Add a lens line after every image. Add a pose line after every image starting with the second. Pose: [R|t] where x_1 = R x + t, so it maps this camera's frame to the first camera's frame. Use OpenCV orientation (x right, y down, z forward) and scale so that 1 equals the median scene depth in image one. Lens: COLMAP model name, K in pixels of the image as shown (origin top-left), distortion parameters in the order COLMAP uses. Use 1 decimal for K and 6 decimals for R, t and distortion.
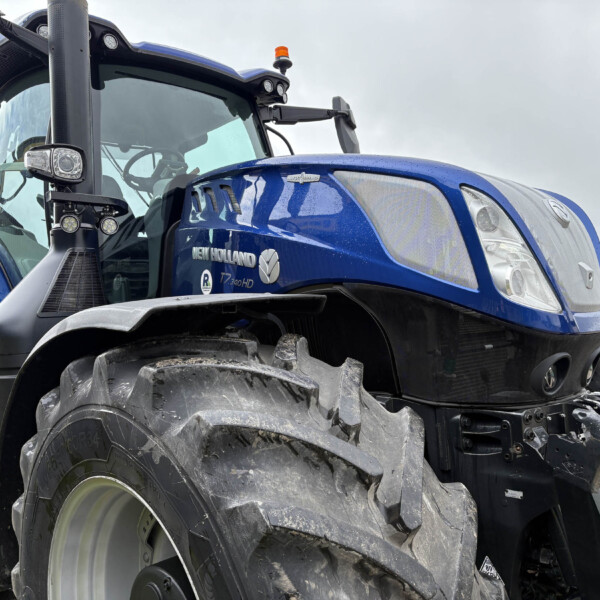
lens RADIAL K [[602.7, 0, 296.5], [0, 602.7, 302.1], [0, 0, 1]] dist [0.063661, -0.113540]
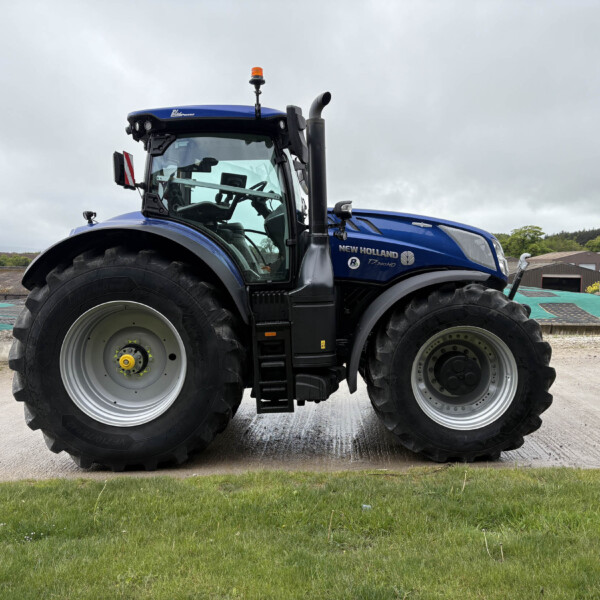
lens RADIAL K [[602.7, 0, 296.5], [0, 602.7, 302.1], [0, 0, 1]] dist [0.063661, -0.113540]
pose [[0.726581, -0.015850, 0.686898, -2.696241], [-0.017111, 0.999006, 0.041151, 0.032622], [-0.686868, -0.041653, 0.725587, -0.641124]]
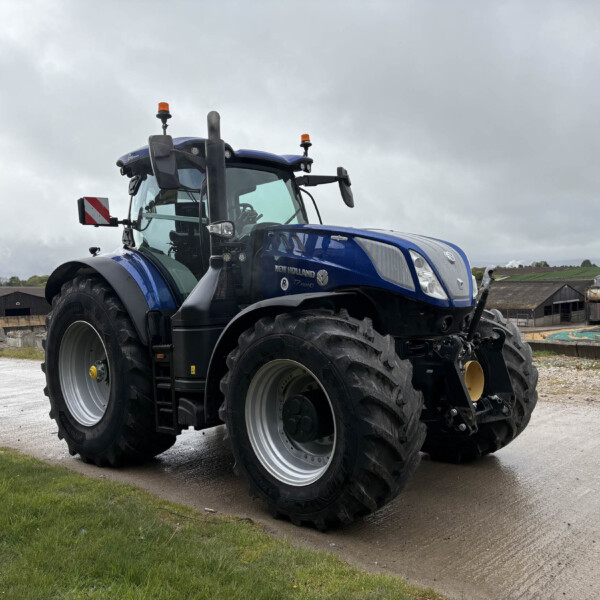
lens RADIAL K [[589.6, 0, 298.1], [0, 589.6, 291.3], [0, 0, 1]] dist [0.140678, -0.286996]
pose [[0.998360, -0.001691, 0.057230, -0.328780], [0.001117, 0.999949, 0.010057, -0.041828], [-0.057244, -0.009976, 0.998310, -1.429863]]
